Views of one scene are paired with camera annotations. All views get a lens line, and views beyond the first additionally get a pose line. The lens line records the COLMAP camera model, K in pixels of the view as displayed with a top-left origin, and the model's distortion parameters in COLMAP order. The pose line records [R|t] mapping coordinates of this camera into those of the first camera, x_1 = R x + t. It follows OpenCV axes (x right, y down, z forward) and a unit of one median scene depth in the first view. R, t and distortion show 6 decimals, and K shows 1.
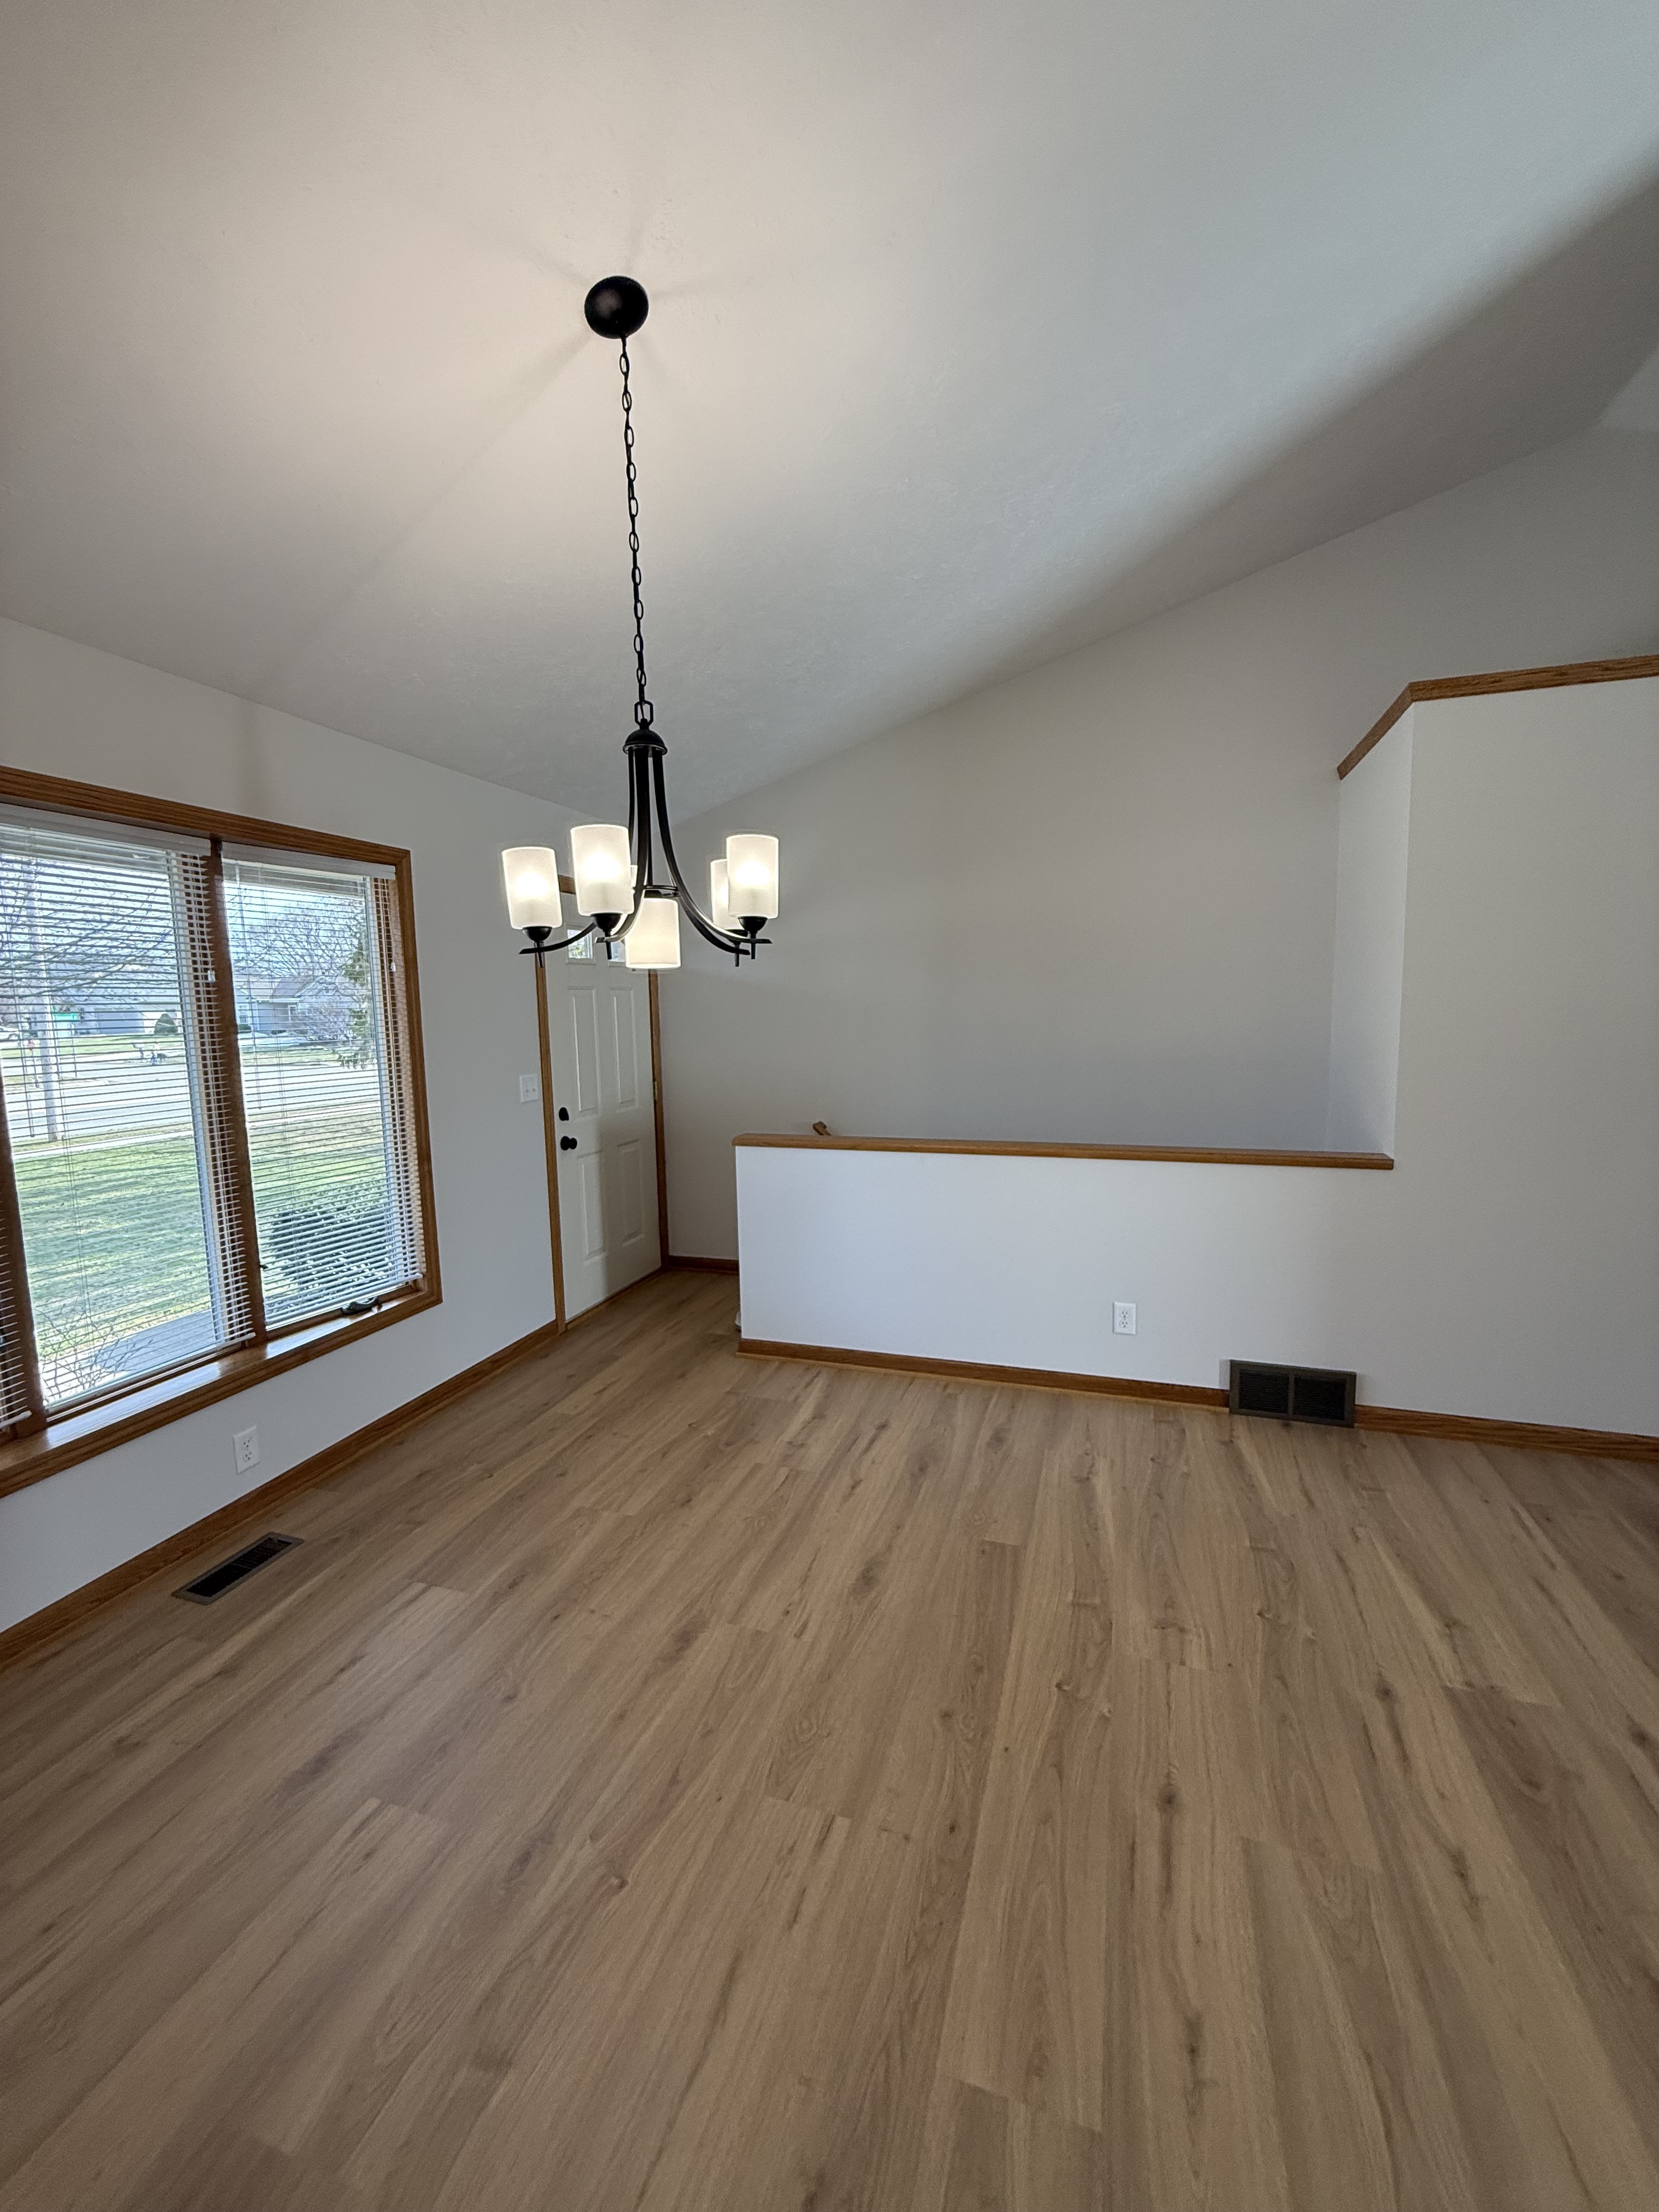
lens RADIAL K [[884.6, 0, 835.7], [0, 884.6, 1100.1], [0, 0, 1]] dist [0.003402, 0.000128]
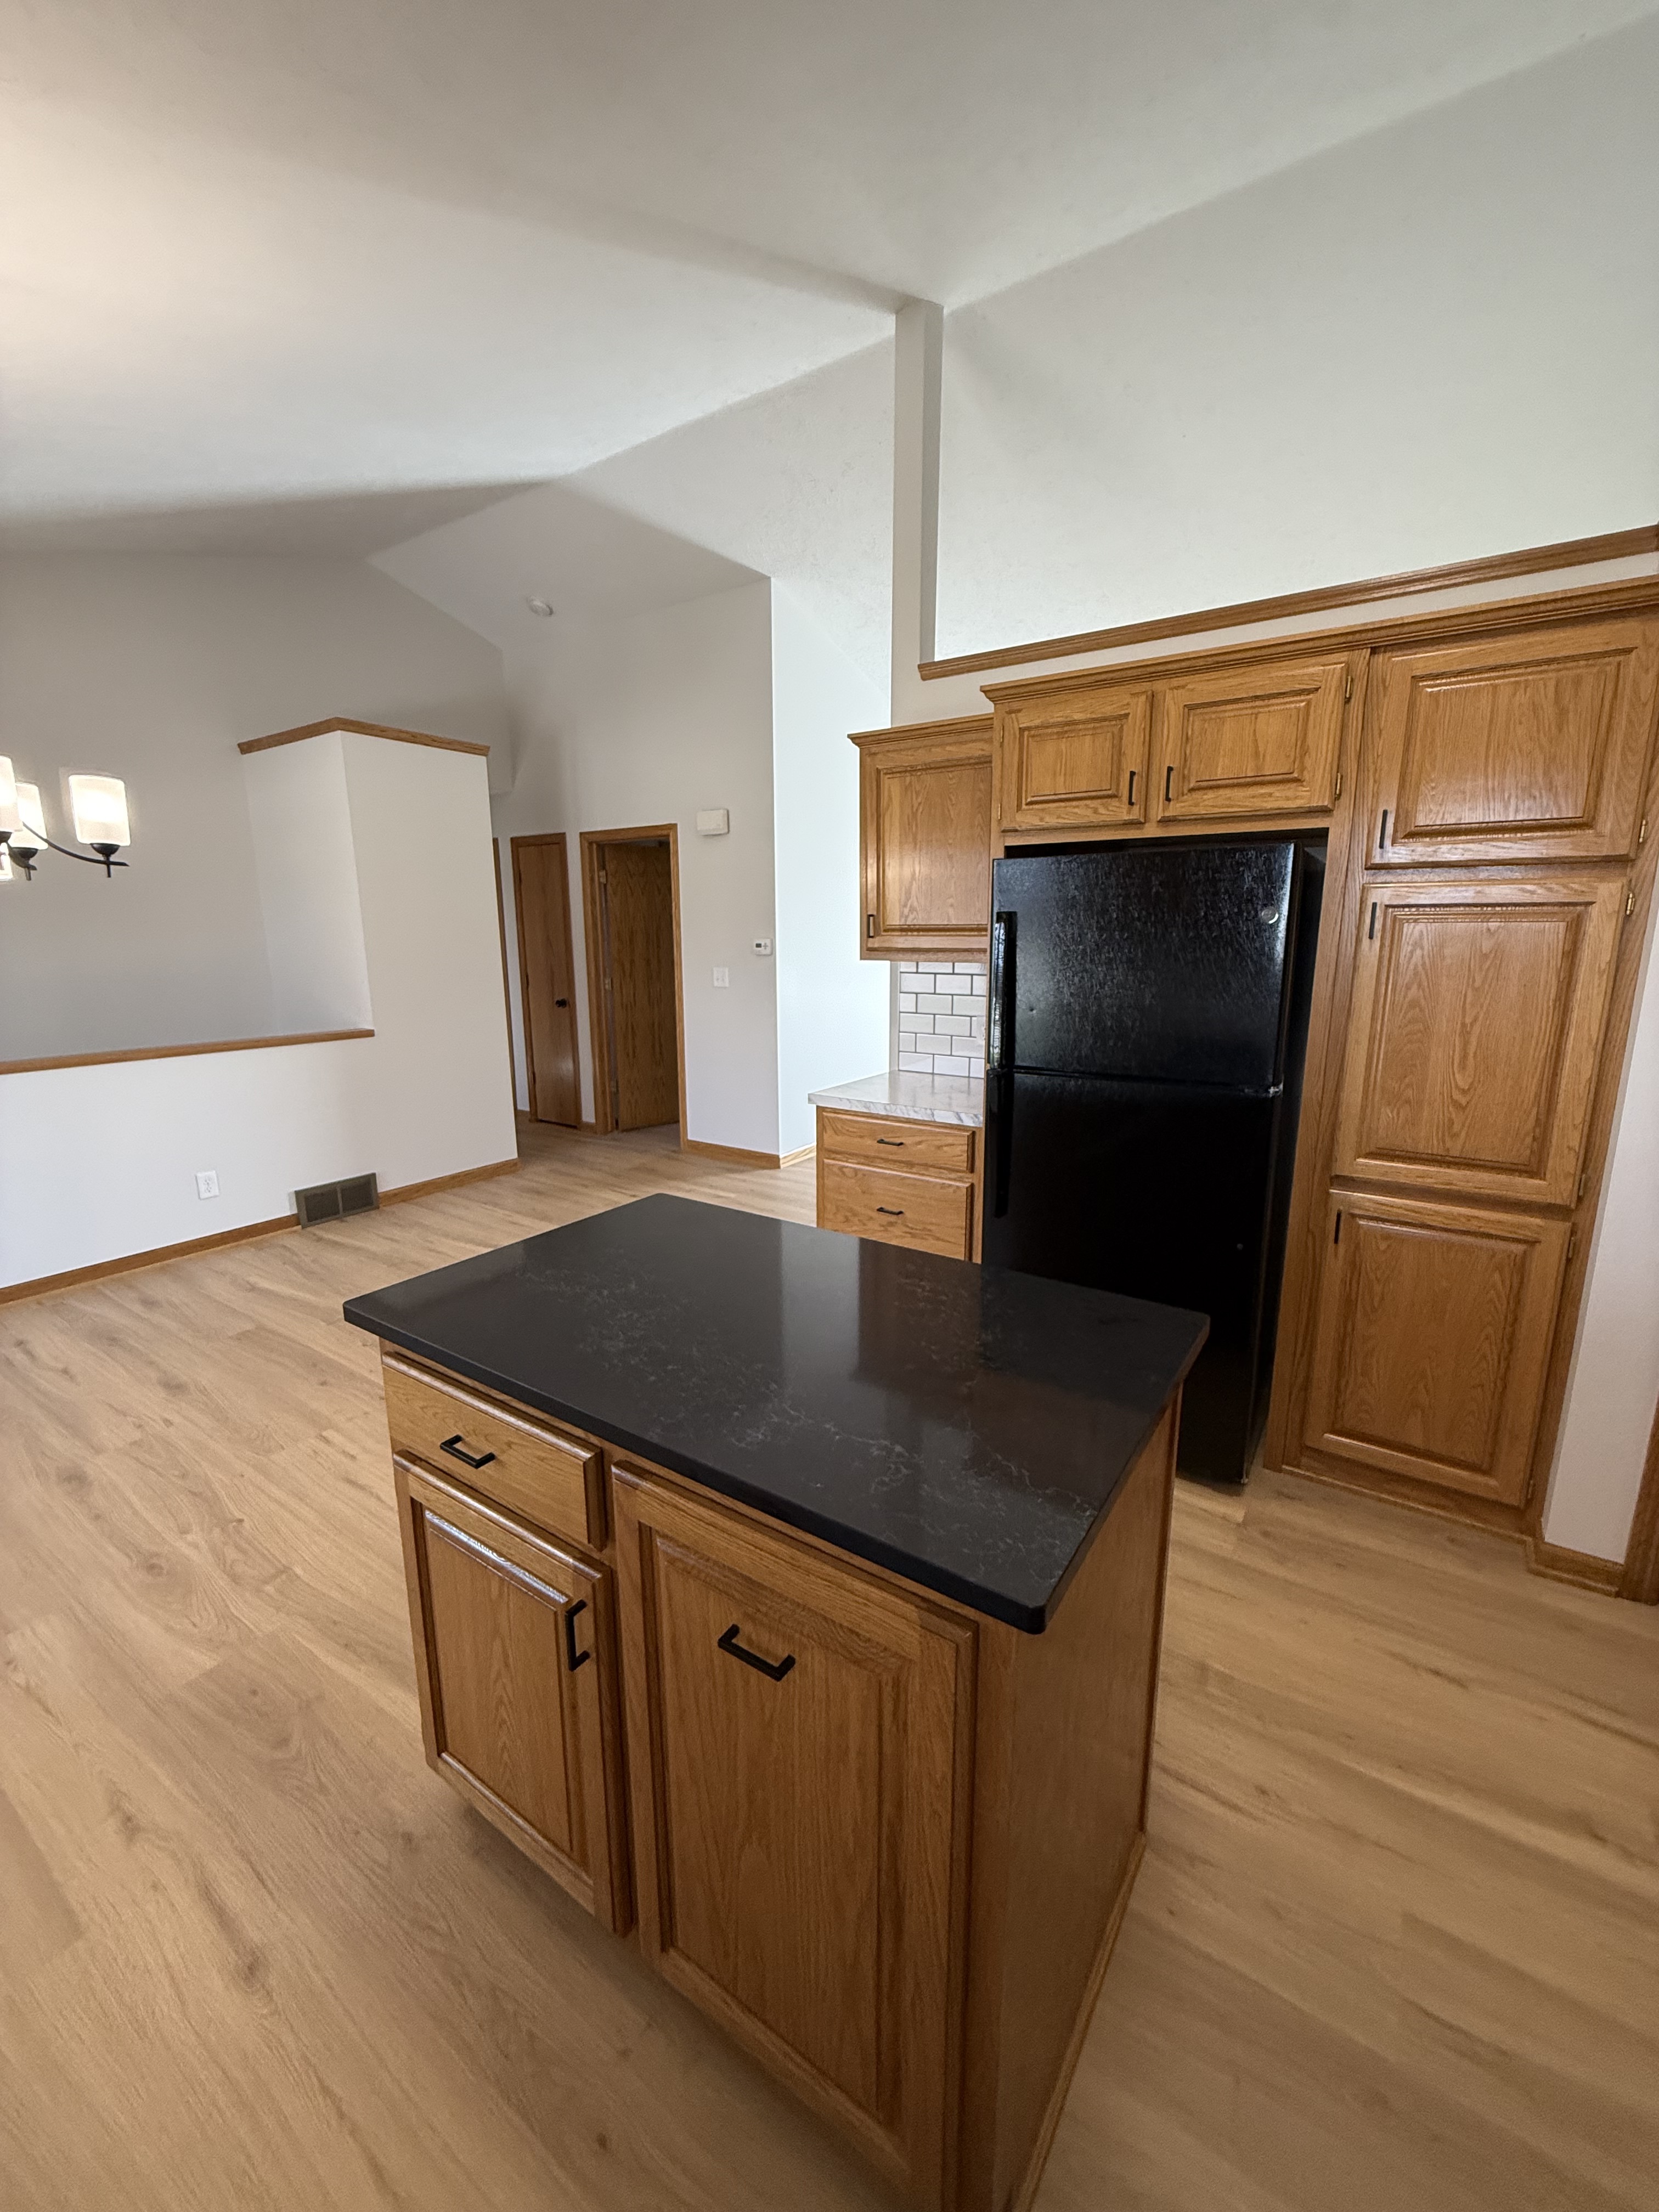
lens RADIAL K [[884.6, 0, 832.9], [0, 884.6, 1103.8], [0, 0, 1]] dist [0.003402, 0.000128]
pose [[0.271240, -0.171321, 0.947142, -0.848525], [0.102527, 0.983576, 0.148550, 0.061698], [-0.957036, 0.056814, 0.284350, -0.268967]]
